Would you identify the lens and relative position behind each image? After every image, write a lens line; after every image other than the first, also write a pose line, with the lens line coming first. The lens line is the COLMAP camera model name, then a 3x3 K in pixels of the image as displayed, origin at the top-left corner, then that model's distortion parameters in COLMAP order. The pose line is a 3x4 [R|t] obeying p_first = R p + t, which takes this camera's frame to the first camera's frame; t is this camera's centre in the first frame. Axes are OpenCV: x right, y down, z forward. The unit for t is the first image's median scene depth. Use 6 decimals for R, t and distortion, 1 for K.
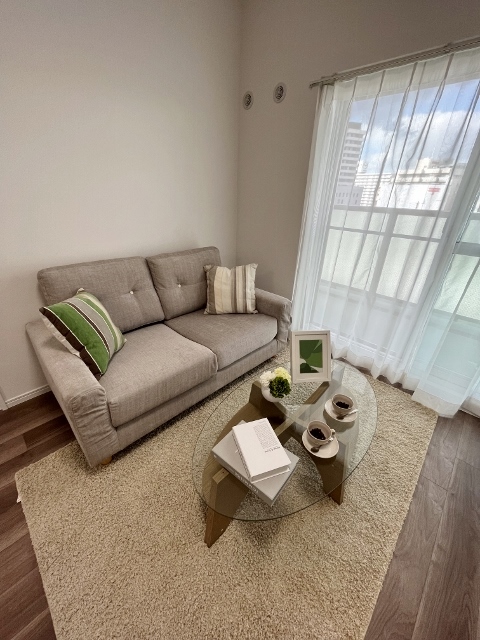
lens RADIAL K [[256.9, 0, 240.7], [0, 256.9, 320.7], [0, 0, 1]] dist [0.001640, 0.000004]
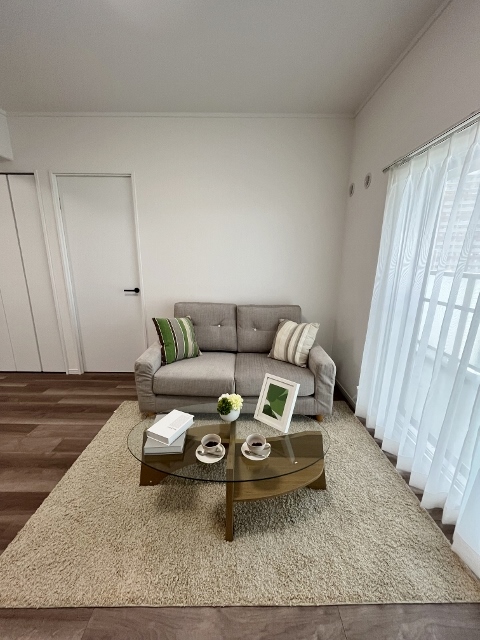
lens RADIAL K [[256.9, 0, 238.7], [0, 256.9, 322.1], [0, 0, 1]] dist [0.001640, 0.000004]
pose [[0.693892, 0.151916, -0.703871, 0.625469], [-0.315174, 0.942962, -0.107186, -0.007935], [0.647440, 0.296217, 0.702194, 0.032654]]
